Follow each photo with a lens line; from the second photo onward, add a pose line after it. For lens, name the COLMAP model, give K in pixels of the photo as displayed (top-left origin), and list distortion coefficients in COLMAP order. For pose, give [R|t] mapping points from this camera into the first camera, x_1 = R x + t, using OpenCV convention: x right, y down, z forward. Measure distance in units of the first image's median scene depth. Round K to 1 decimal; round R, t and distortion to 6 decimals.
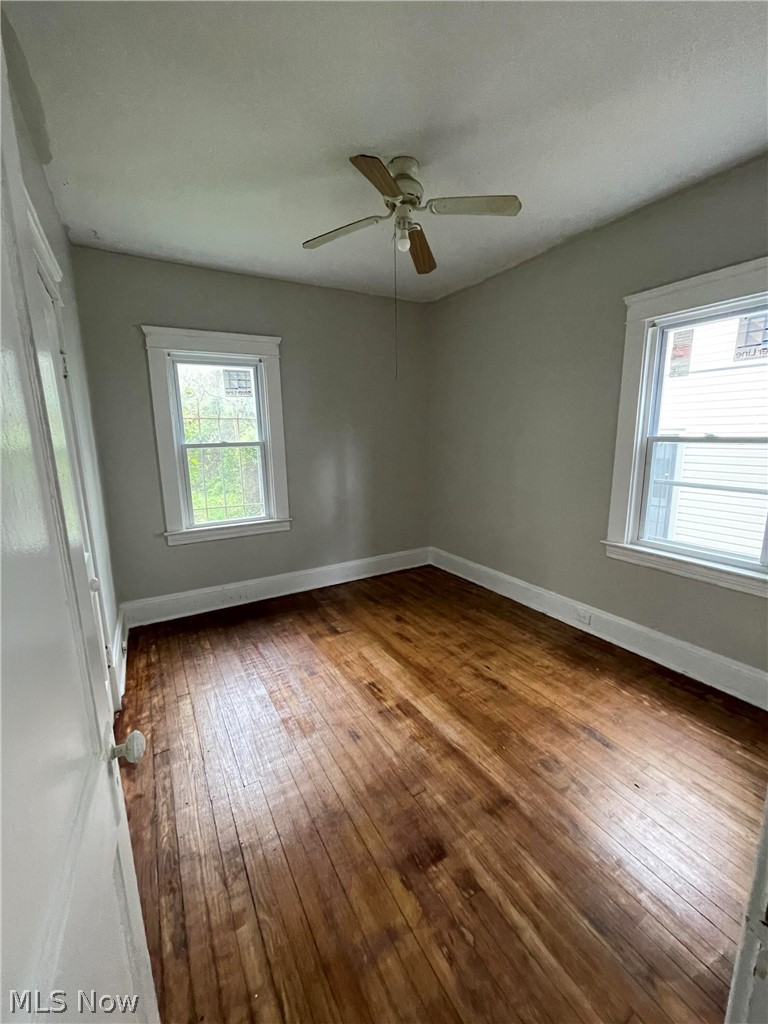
lens RADIAL K [[416.6, 0, 384.0], [0, 416.6, 512.0], [0, 0, 1]] dist [0.001640, 0.000292]
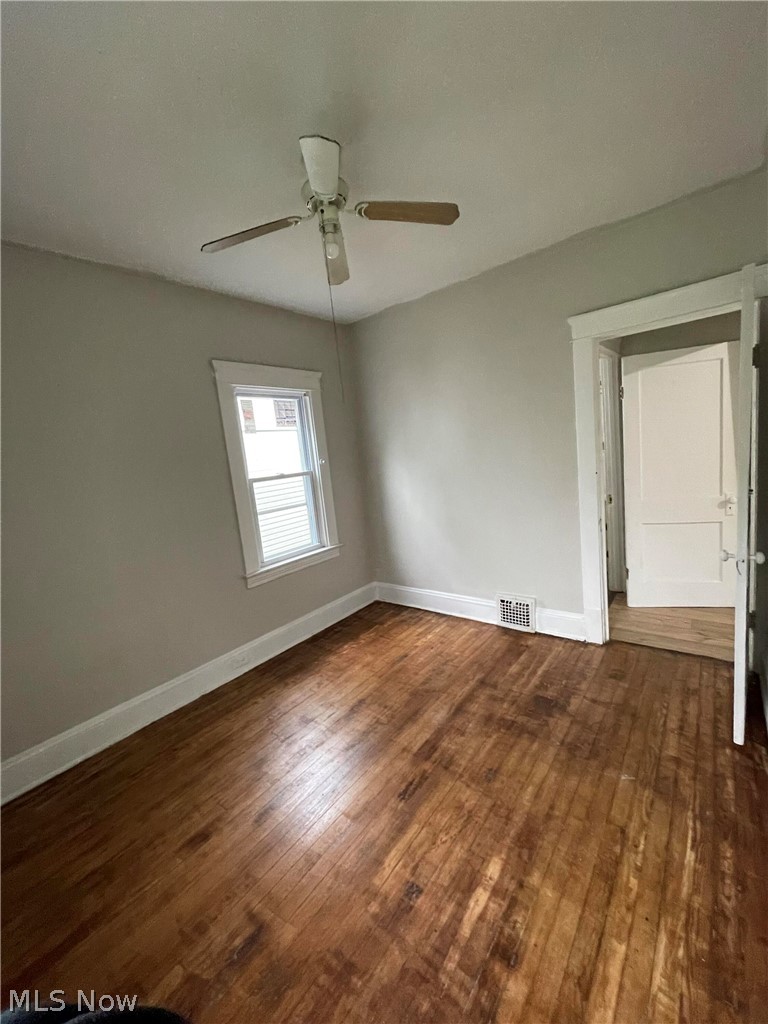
lens RADIAL K [[416.6, 0, 384.0], [0, 416.6, 512.0], [0, 0, 1]] dist [0.001640, 0.000292]
pose [[-0.365656, -0.082085, 0.927124, -0.702724], [0.281286, 0.939780, 0.194144, -0.232619], [-0.887229, 0.331776, -0.320546, 1.153523]]
